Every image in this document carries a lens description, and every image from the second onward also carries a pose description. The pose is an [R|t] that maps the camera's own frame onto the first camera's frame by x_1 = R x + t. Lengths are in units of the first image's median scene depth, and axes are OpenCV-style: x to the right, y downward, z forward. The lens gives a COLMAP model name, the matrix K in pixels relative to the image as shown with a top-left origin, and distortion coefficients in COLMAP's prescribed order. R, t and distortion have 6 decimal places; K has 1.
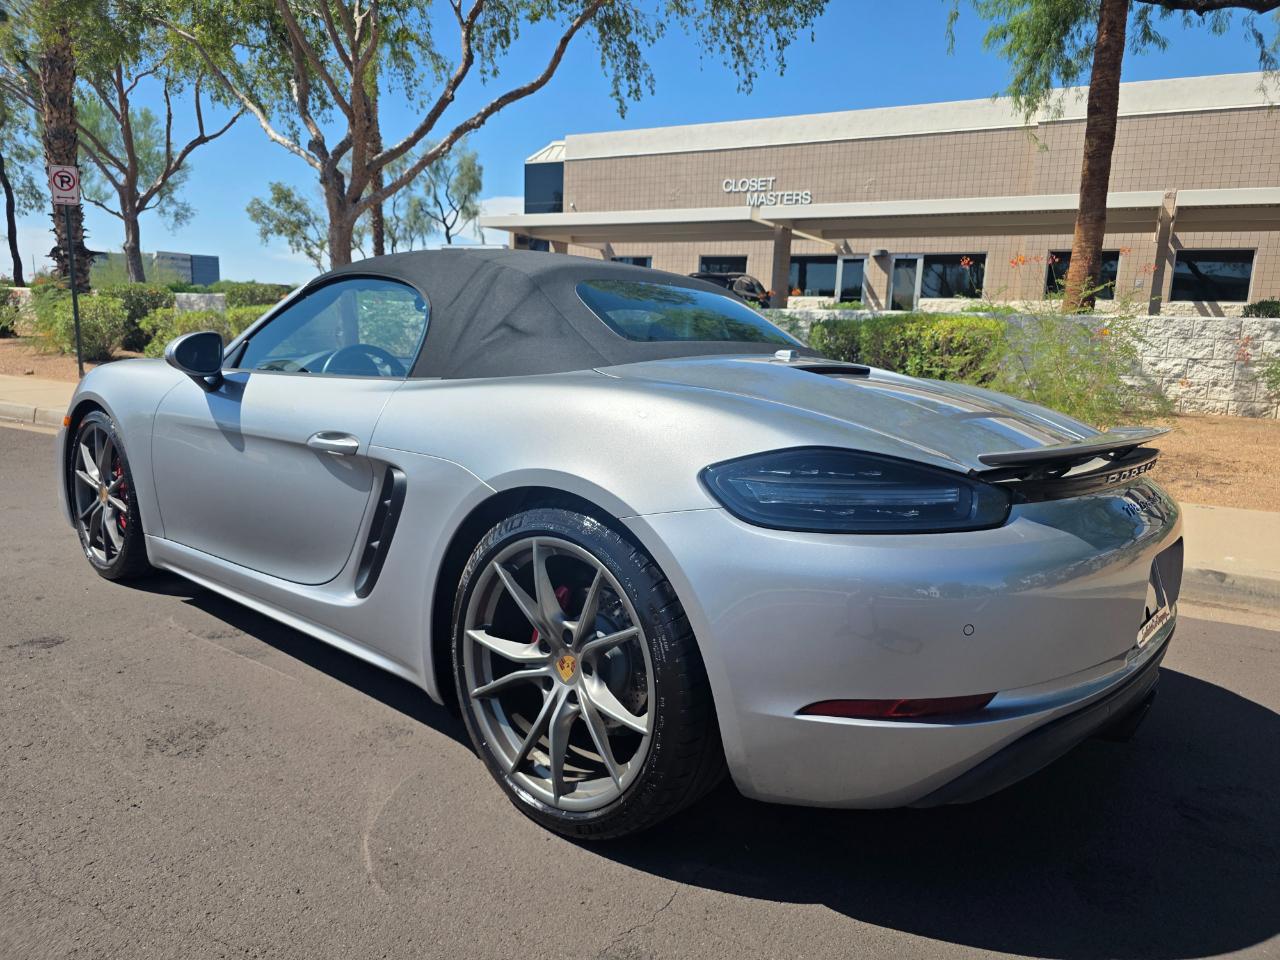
lens RADIAL K [[878.3, 0, 639.0], [0, 878.3, 484.6], [0, 0, 1]] dist [0.044909, -0.043314]
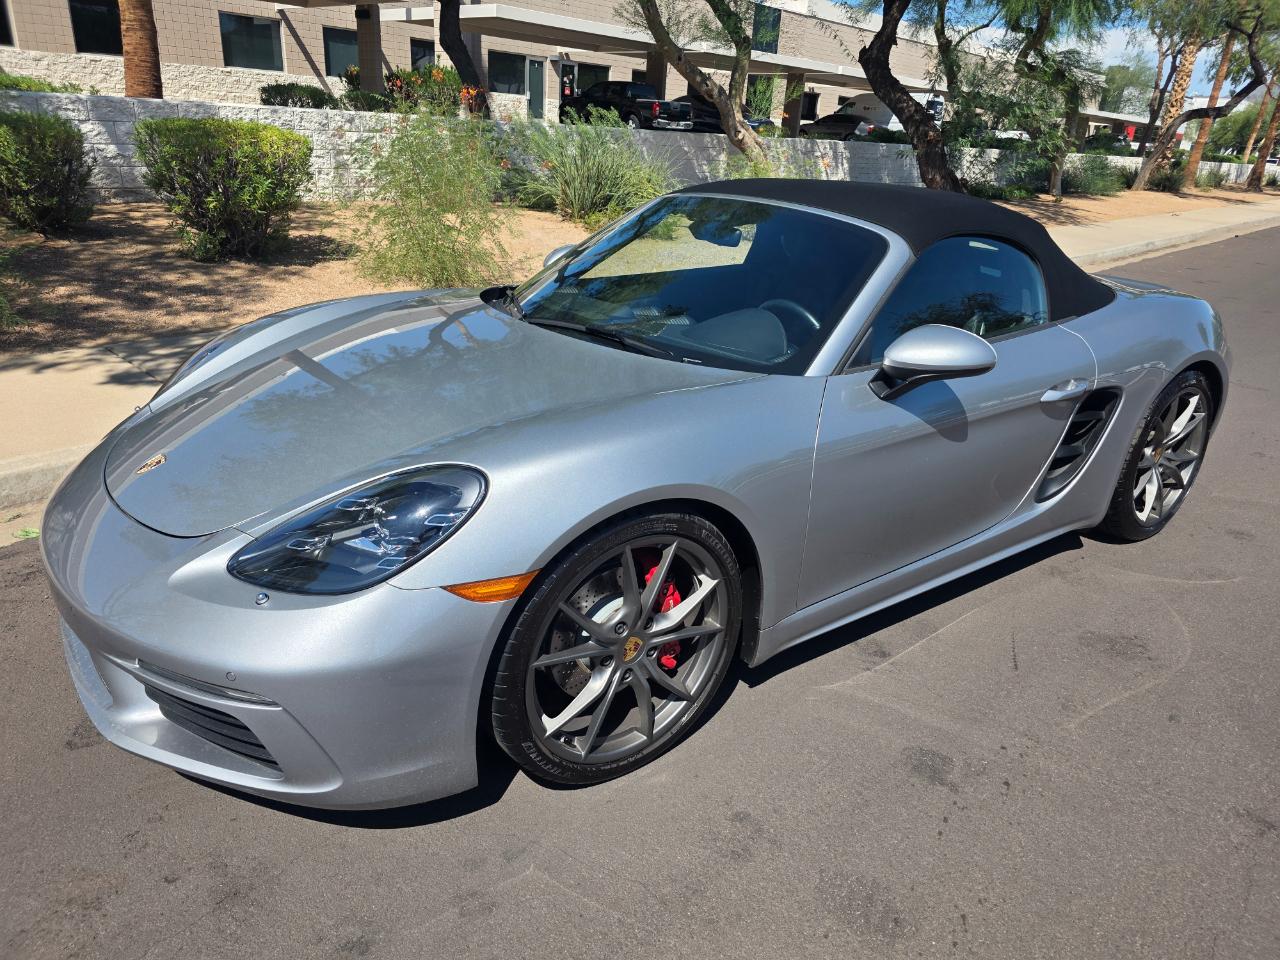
lens RADIAL K [[875.9, 0, 646.0], [0, 875.9, 483.3], [0, 0, 1]] dist [0.047361, -0.044300]
pose [[0.204797, -0.391480, 0.897107, -1.089503], [0.118421, 0.919711, 0.374310, -0.306058], [-0.971614, 0.029579, 0.234713, 0.871088]]
